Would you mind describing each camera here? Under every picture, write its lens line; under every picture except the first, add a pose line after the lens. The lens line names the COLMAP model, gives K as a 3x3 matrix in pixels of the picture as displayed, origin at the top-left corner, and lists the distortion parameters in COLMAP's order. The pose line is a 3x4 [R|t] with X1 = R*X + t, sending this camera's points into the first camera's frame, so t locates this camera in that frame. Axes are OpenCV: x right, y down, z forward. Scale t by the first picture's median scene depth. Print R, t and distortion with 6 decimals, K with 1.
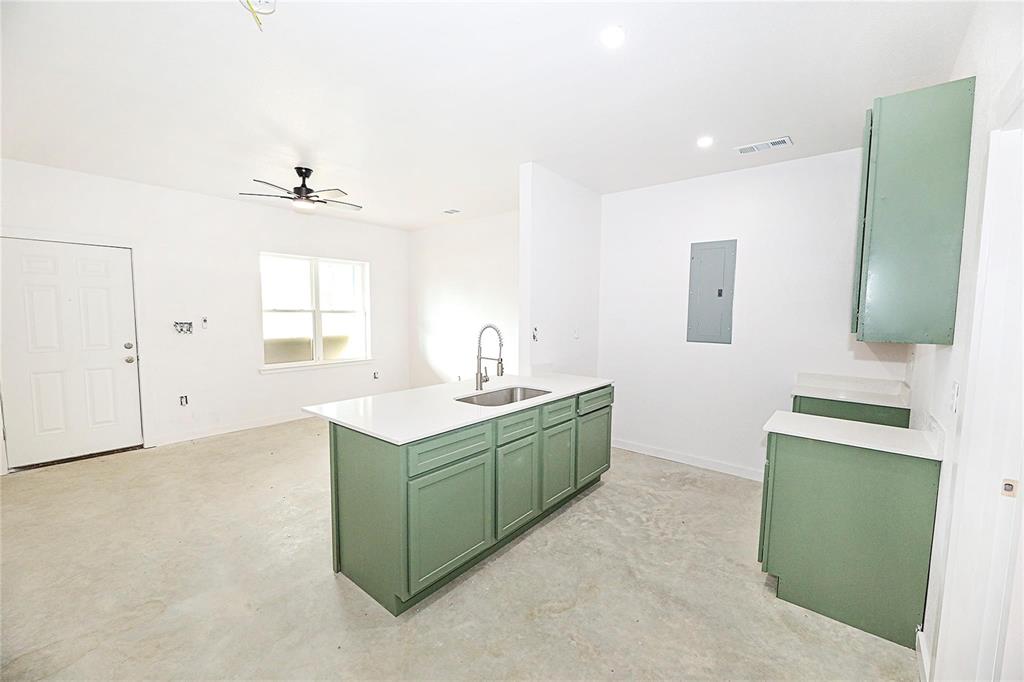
lens RADIAL K [[412.2, 0, 511.1], [0, 412.2, 345.1], [0, 0, 1]] dist [0.002173, -0.003844]
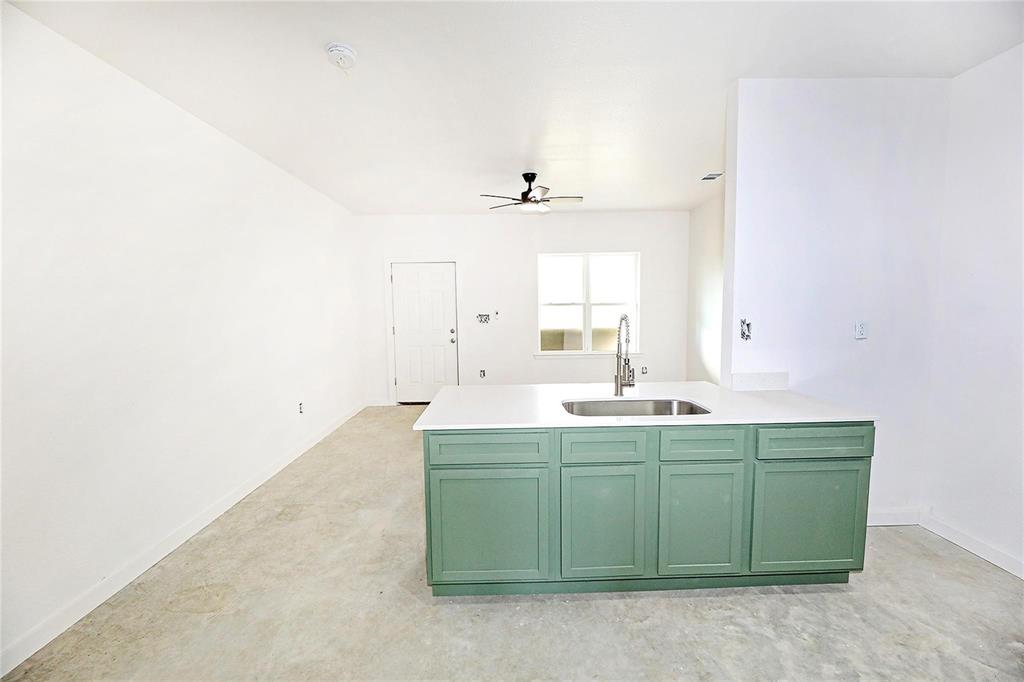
lens RADIAL K [[412.2, 0, 511.1], [0, 412.2, 345.1], [0, 0, 1]] dist [0.002173, -0.003844]
pose [[0.650613, 0.053567, -0.757517, 0.387311], [-0.043003, 0.998507, 0.033675, -0.008433], [0.758191, 0.010666, 0.651946, 0.301705]]
